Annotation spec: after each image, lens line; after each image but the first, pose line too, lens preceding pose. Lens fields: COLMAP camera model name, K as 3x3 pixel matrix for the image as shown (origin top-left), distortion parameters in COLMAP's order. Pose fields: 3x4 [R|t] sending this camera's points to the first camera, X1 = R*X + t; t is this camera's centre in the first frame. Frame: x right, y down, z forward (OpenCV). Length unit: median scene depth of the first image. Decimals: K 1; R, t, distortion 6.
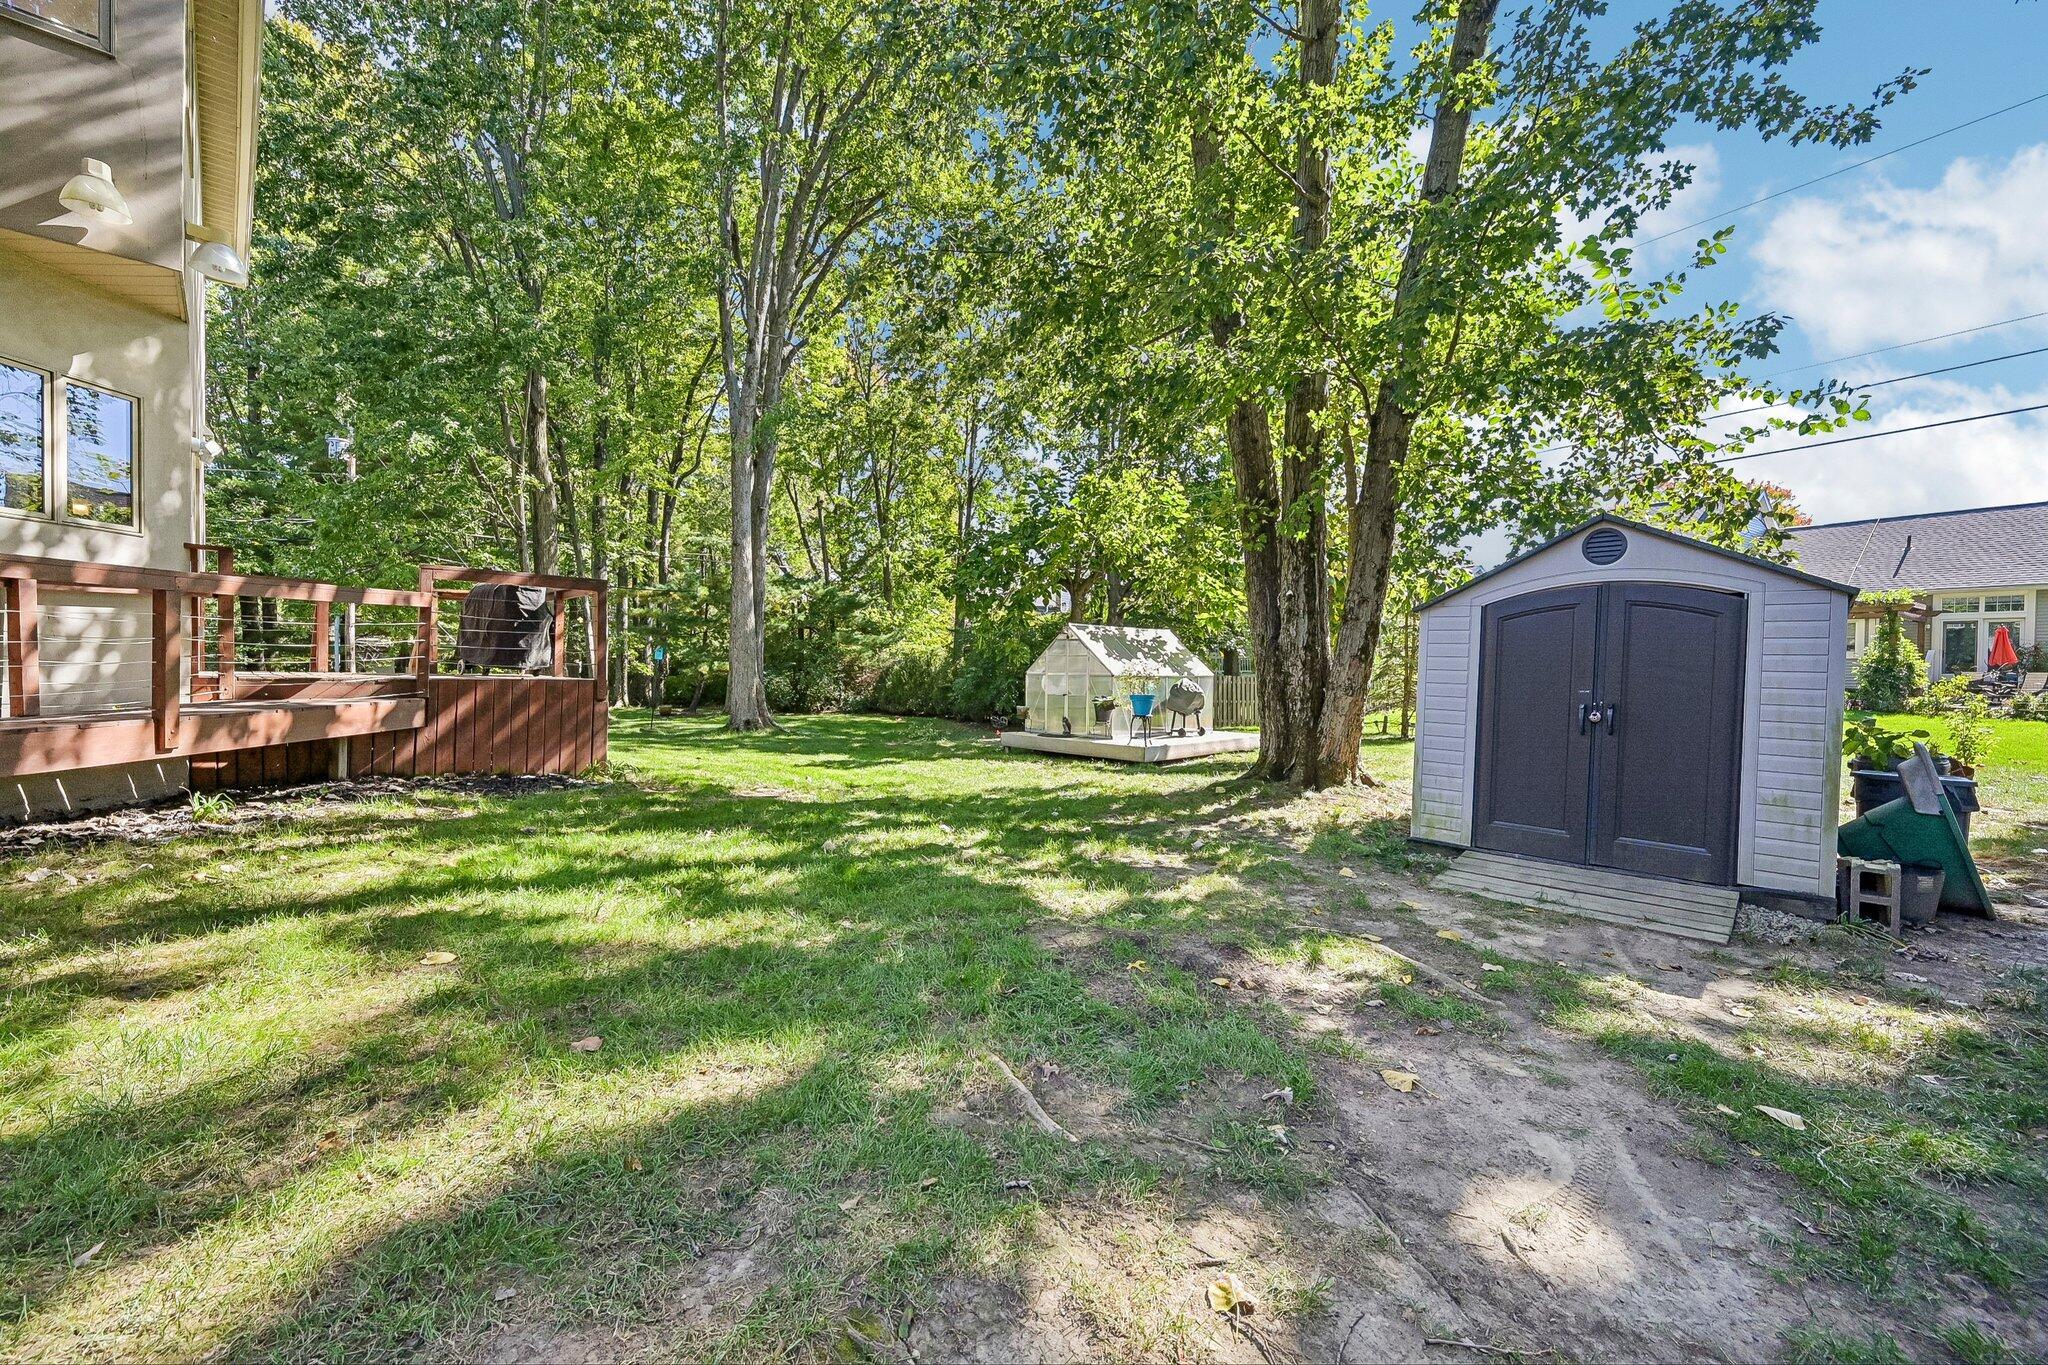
lens RADIAL K [[802.2, 0, 1024.0], [0, 802.2, 682.5], [0, 0, 1]] dist [-0.000557, -0.000072]
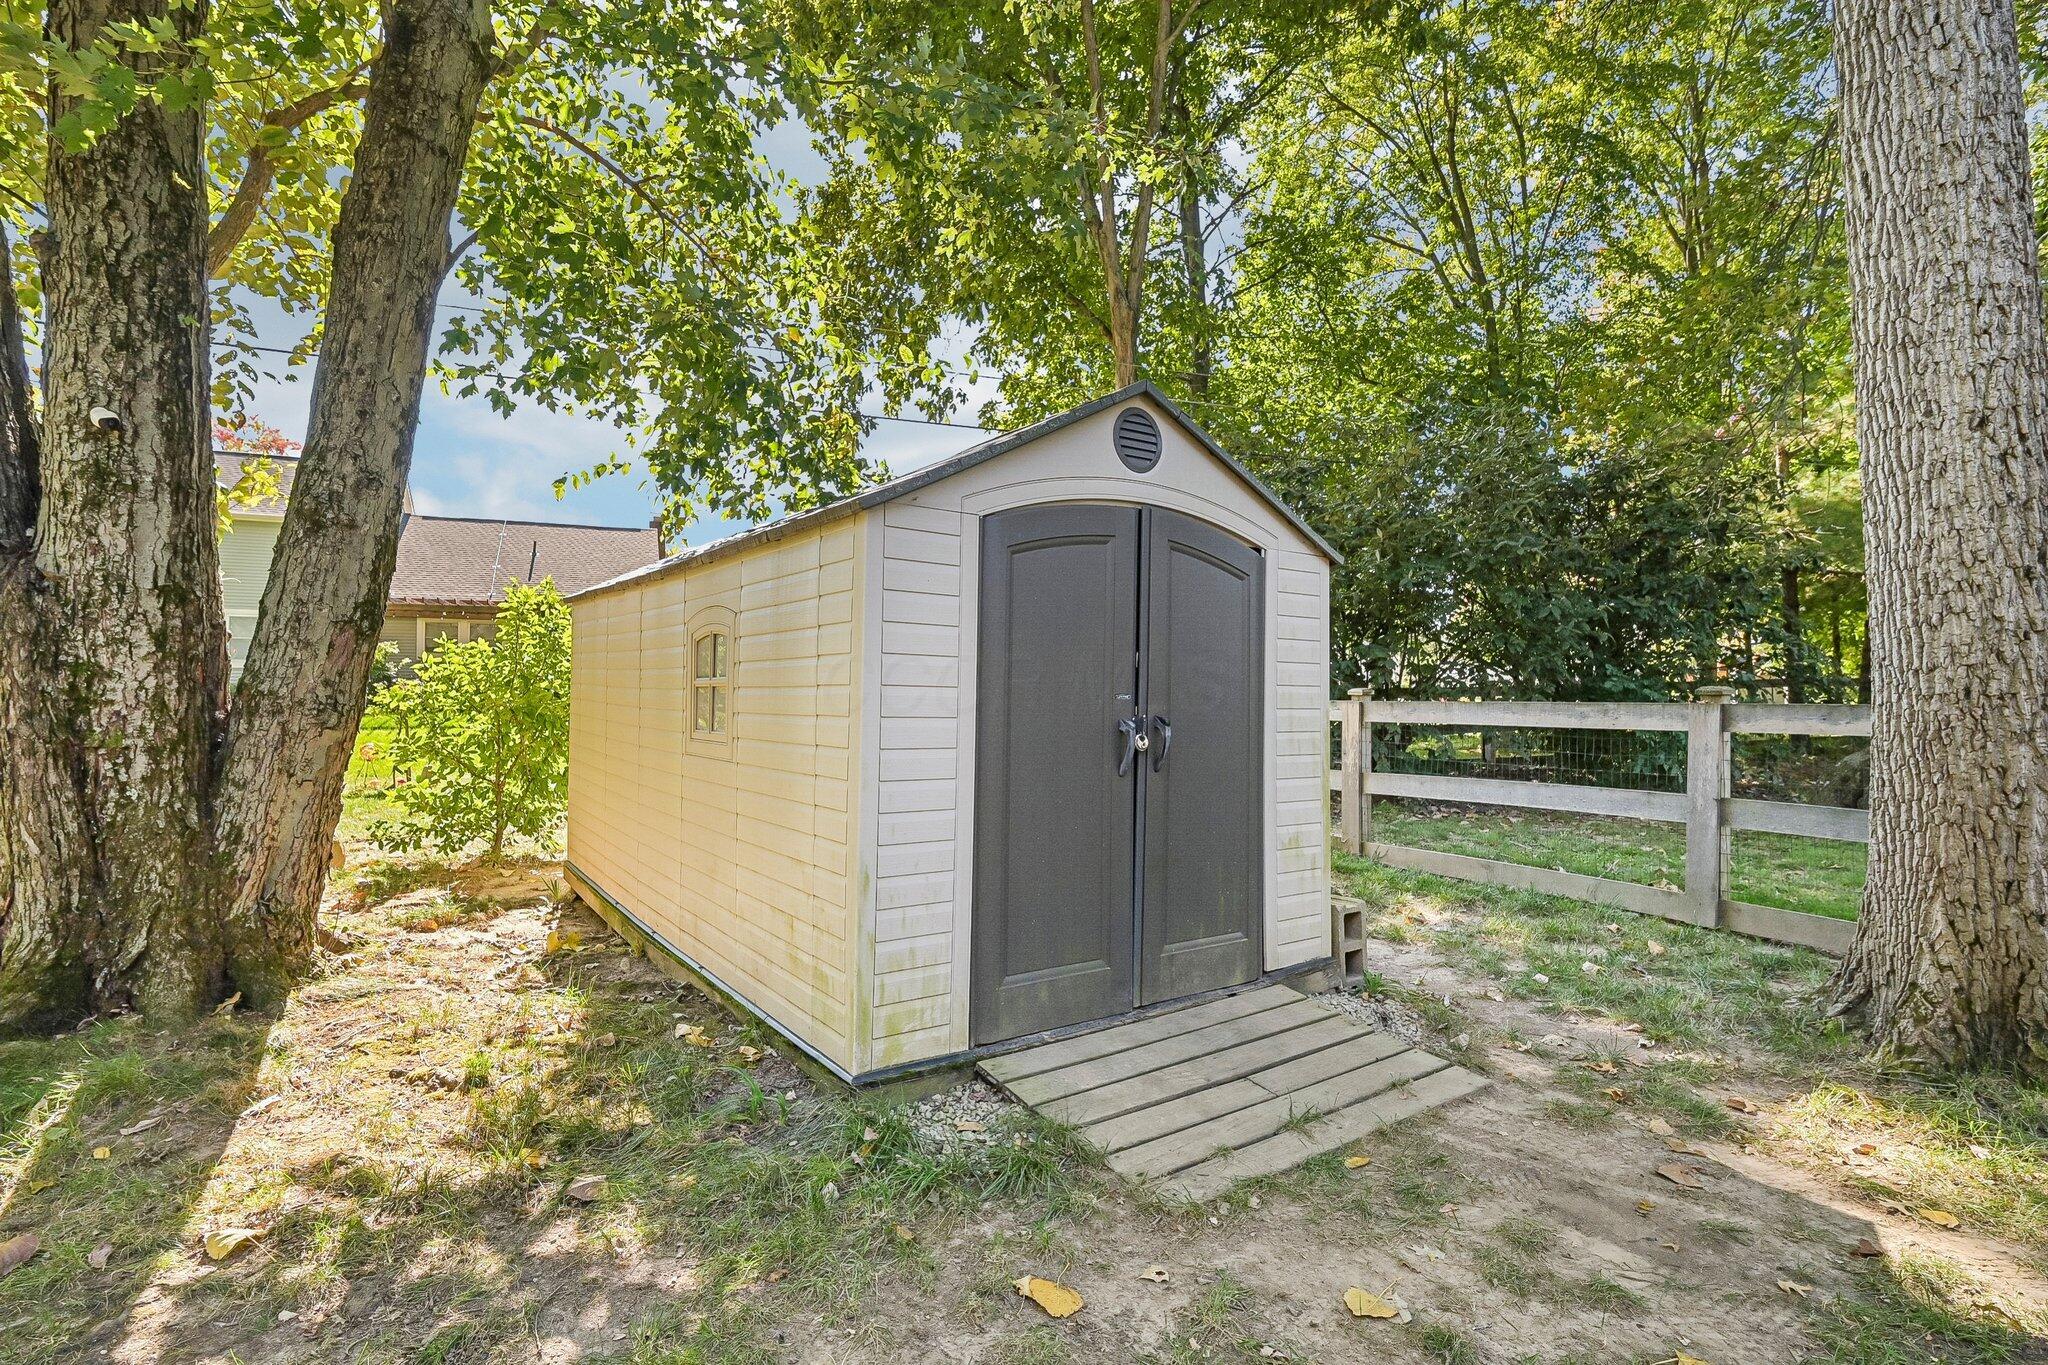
lens RADIAL K [[988.8, 0, 1024.0], [0, 988.8, 682.5], [0, 0, 1]] dist [0.017501, 0.000053]
pose [[0.195106, -0.016351, 0.980646, 0.011975], [0.015740, 0.999784, 0.013539, -0.006102], [-0.980656, 0.012793, 0.195321, 0.632652]]
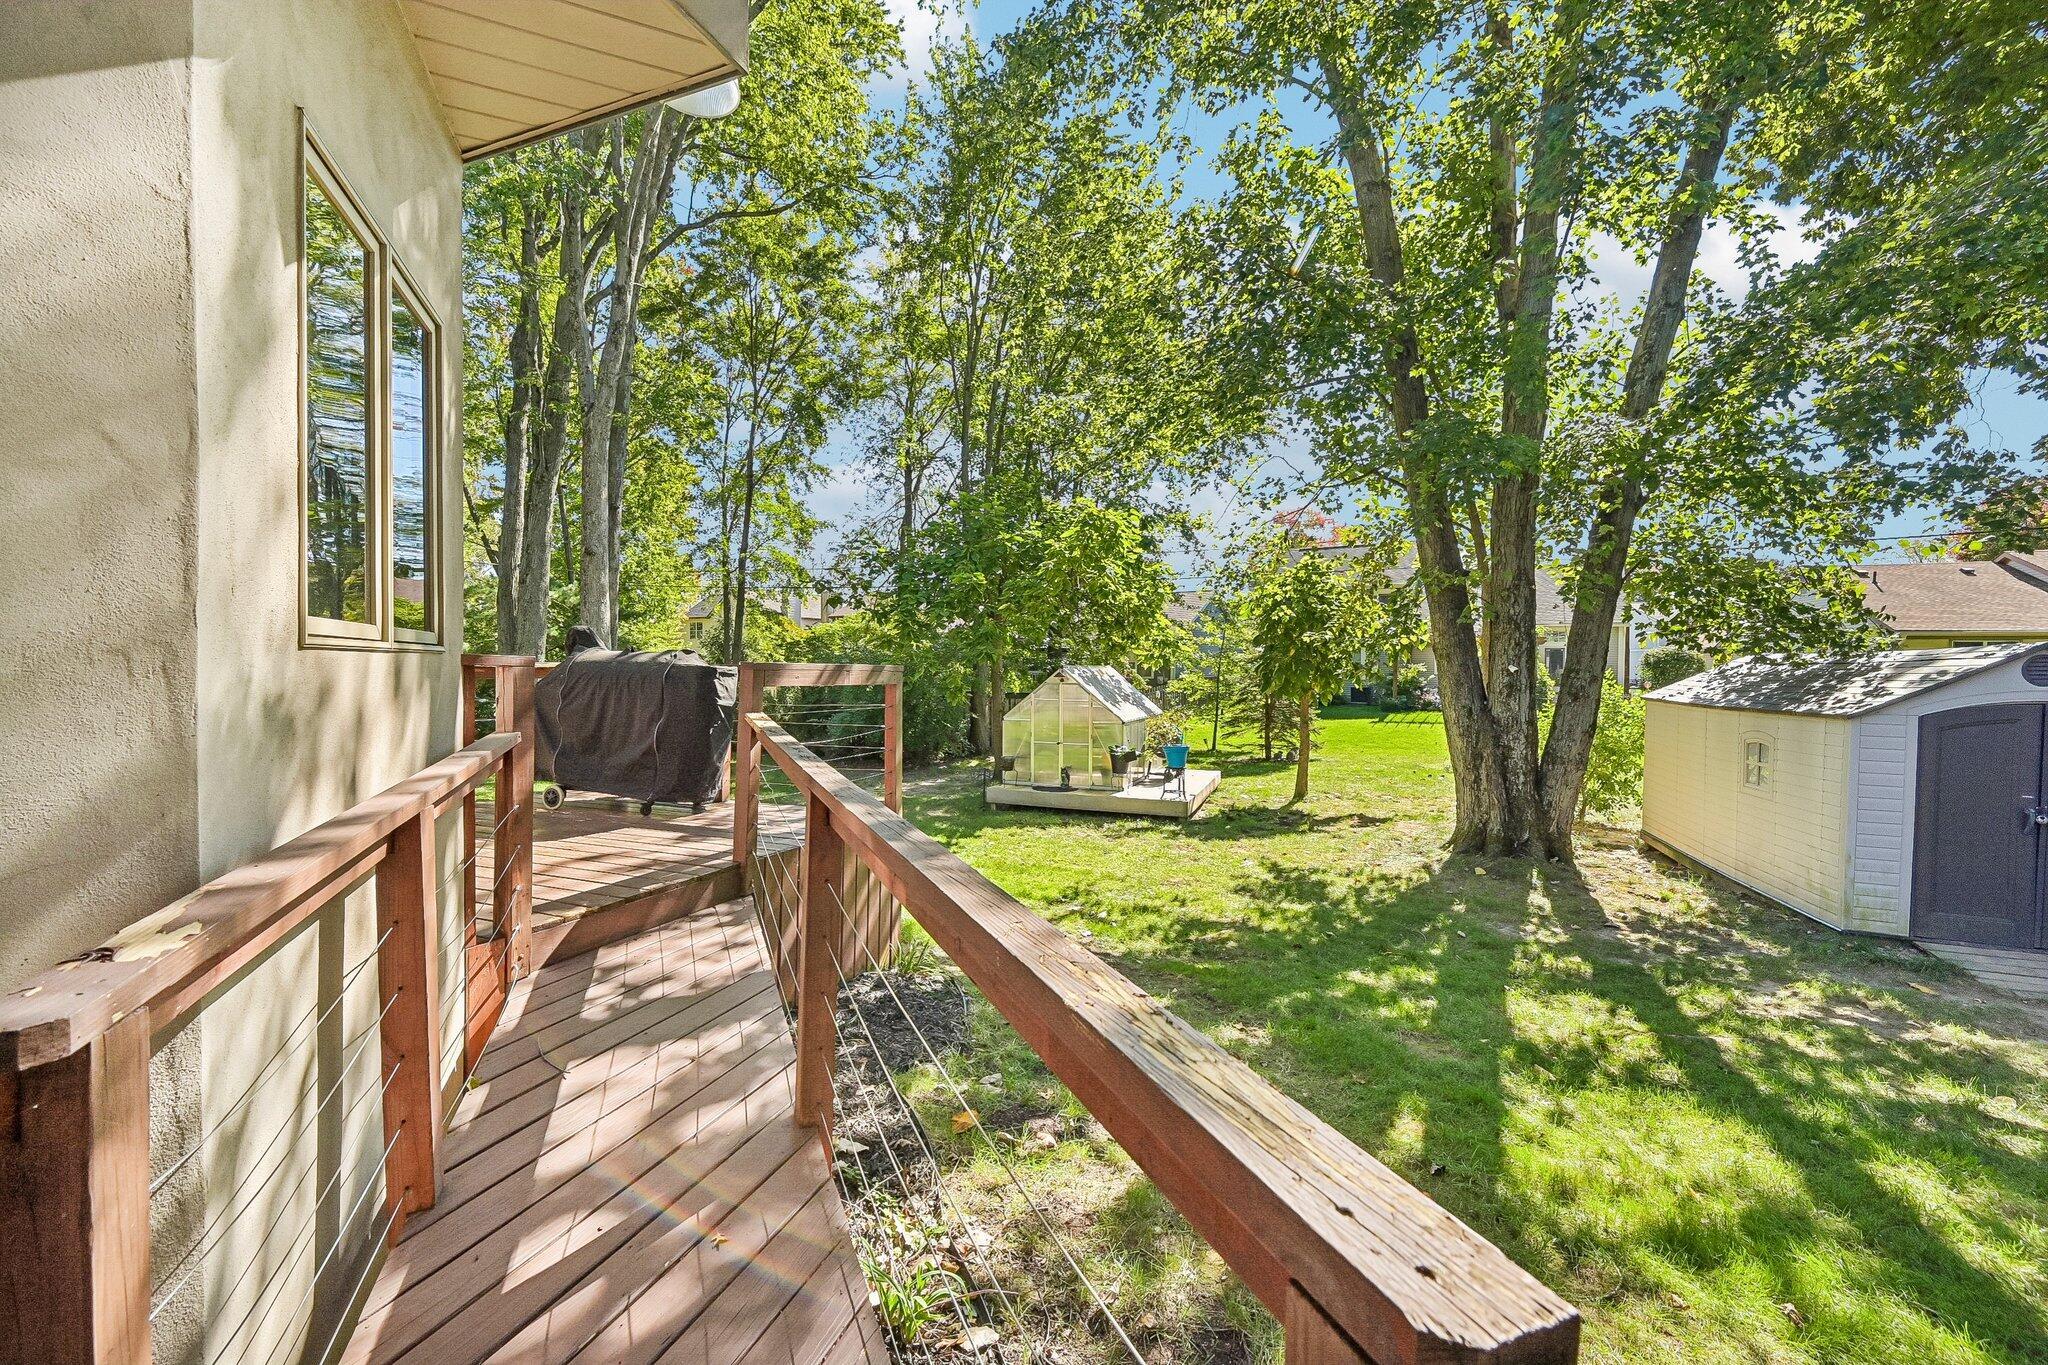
lens RADIAL K [[802.2, 0, 1024.0], [0, 802.2, 682.5], [0, 0, 1]] dist [-0.000557, -0.000072]
pose [[0.918971, -0.022991, 0.393655, -0.718242], [0.021574, 0.999735, 0.008025, -0.130032], [-0.393736, 0.001118, 0.919223, 0.347350]]
